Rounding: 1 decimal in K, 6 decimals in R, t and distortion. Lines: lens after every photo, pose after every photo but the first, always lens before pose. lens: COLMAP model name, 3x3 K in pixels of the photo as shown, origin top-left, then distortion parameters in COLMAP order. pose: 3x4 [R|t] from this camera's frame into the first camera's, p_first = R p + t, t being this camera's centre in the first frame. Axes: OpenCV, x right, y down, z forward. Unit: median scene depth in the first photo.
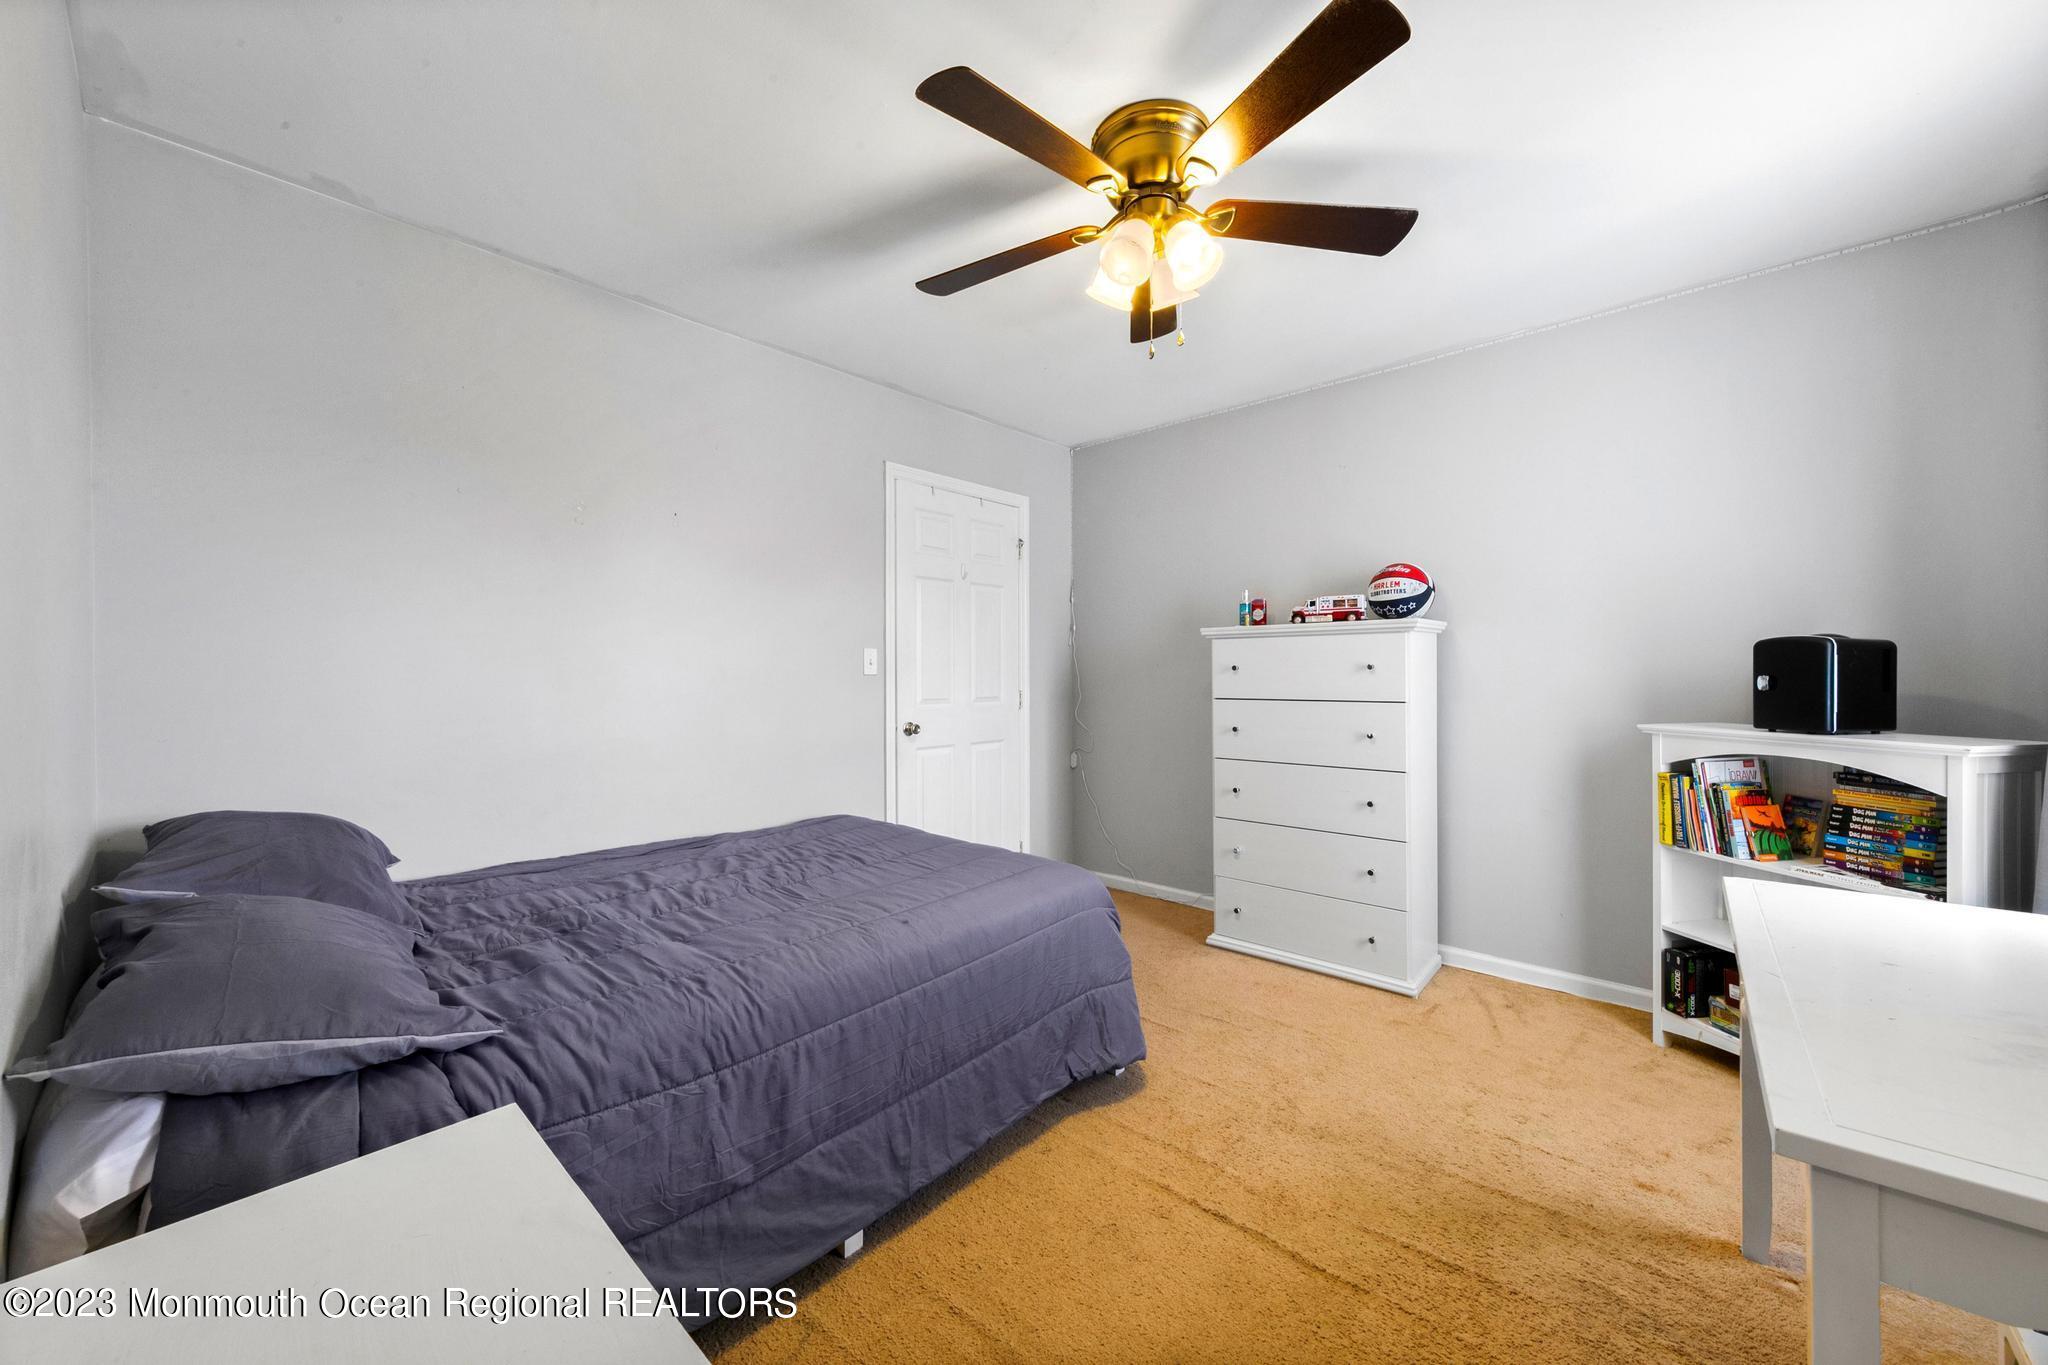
lens RADIAL K [[765.6, 0, 1024.0], [0, 765.6, 682.5], [0, 0, 1]] dist [0.001320, 0.000008]
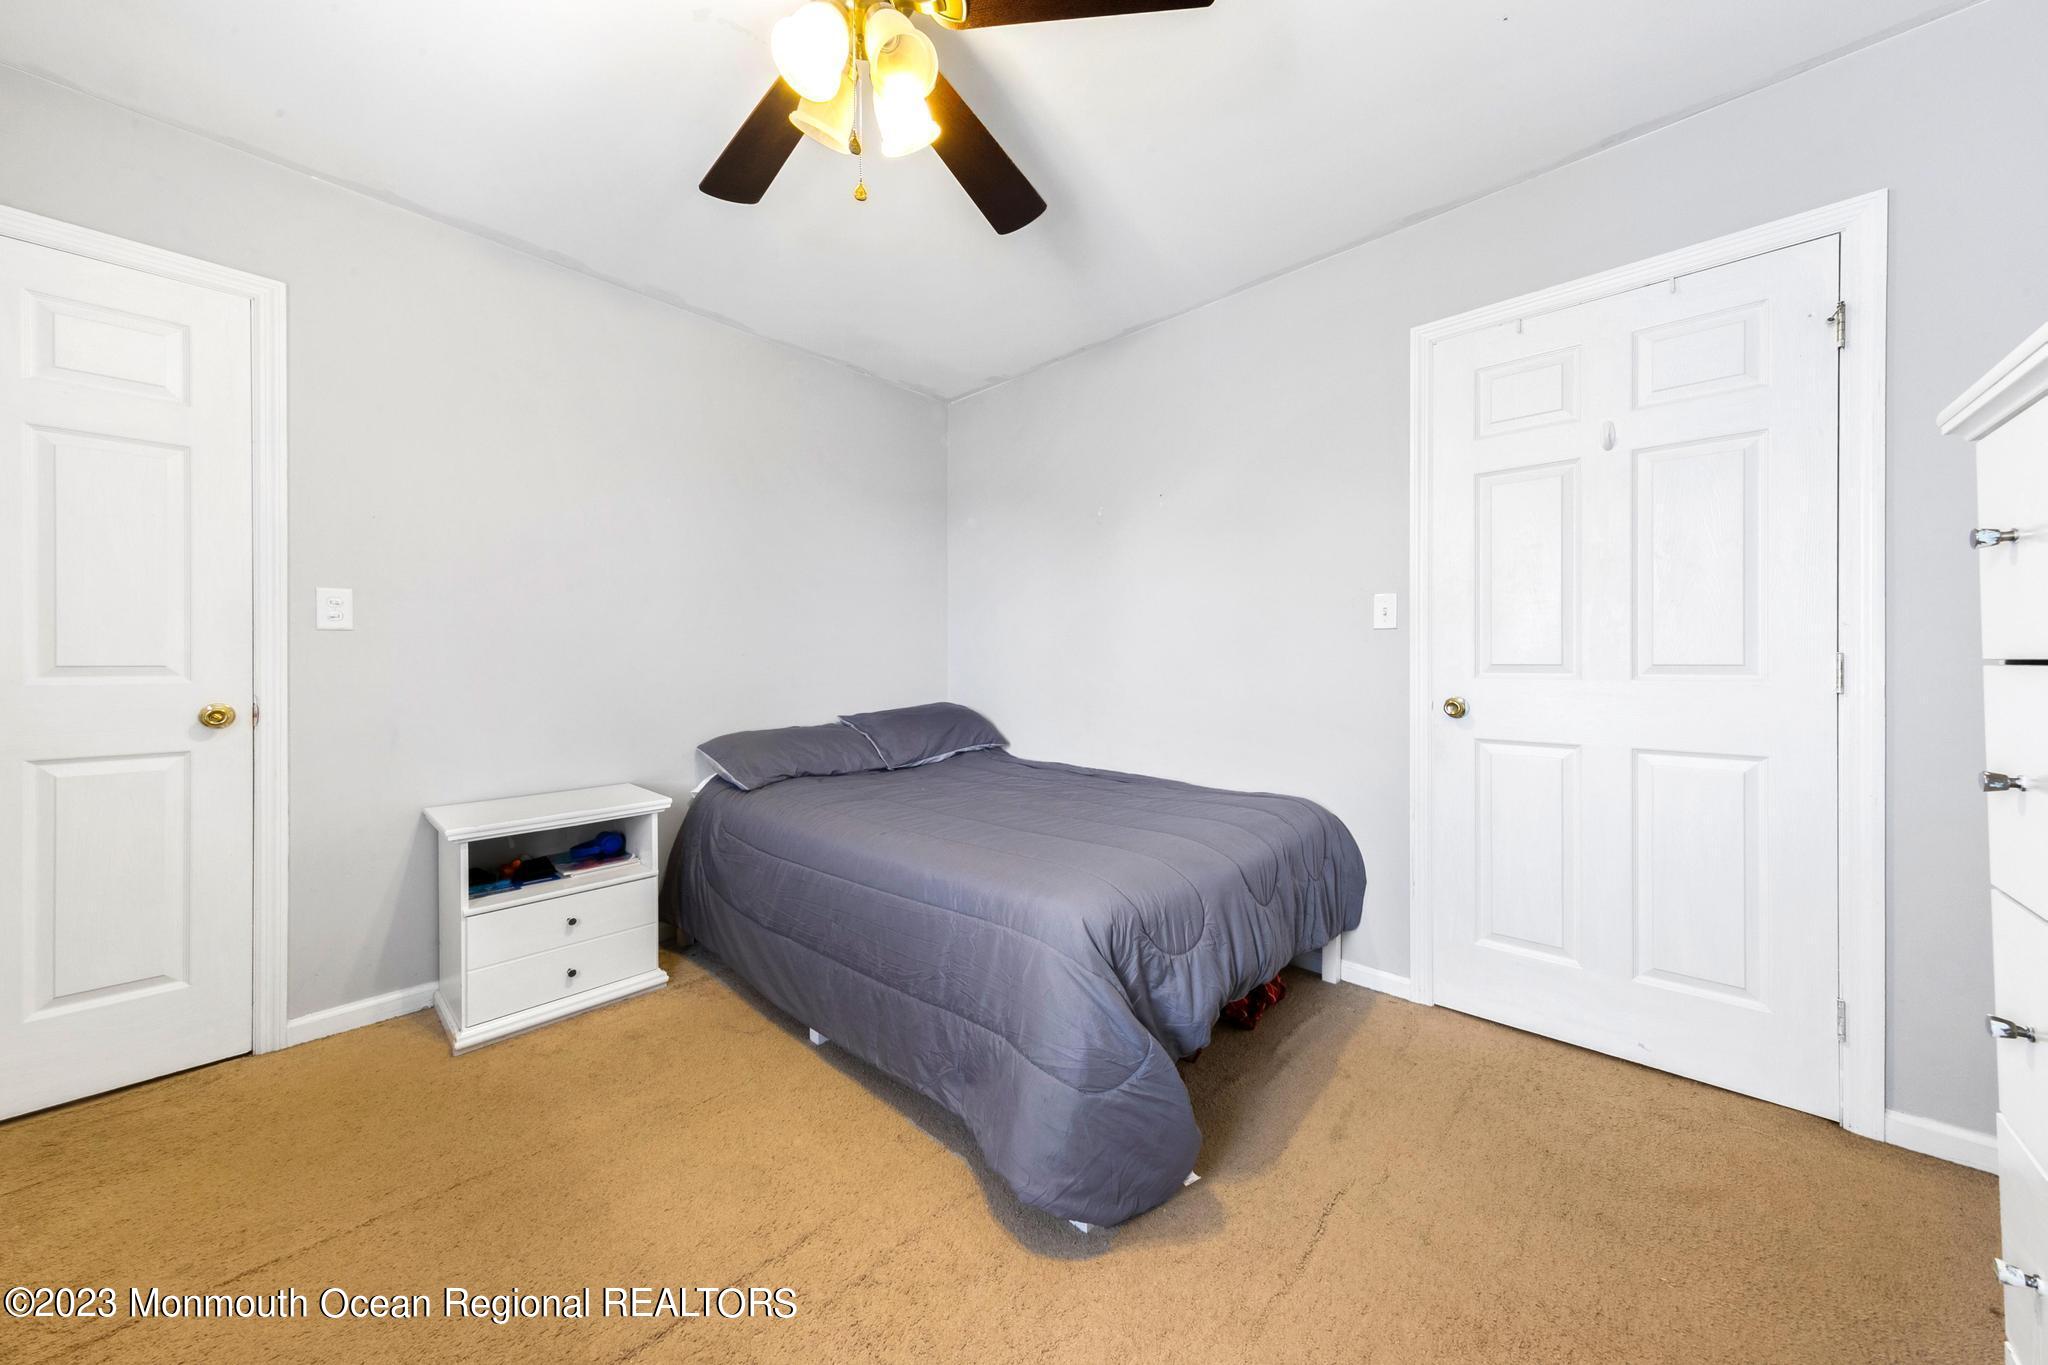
lens RADIAL K [[698.5, 0, 1020.1], [0, 698.5, 663.4], [0, 0, 1]] dist [0.011001, -0.000017]
pose [[-0.008322, 0.007323, -0.999939, 0.724915], [-0.005968, 0.999955, 0.007373, 0.031322], [0.999948, 0.006029, -0.008278, 0.962916]]
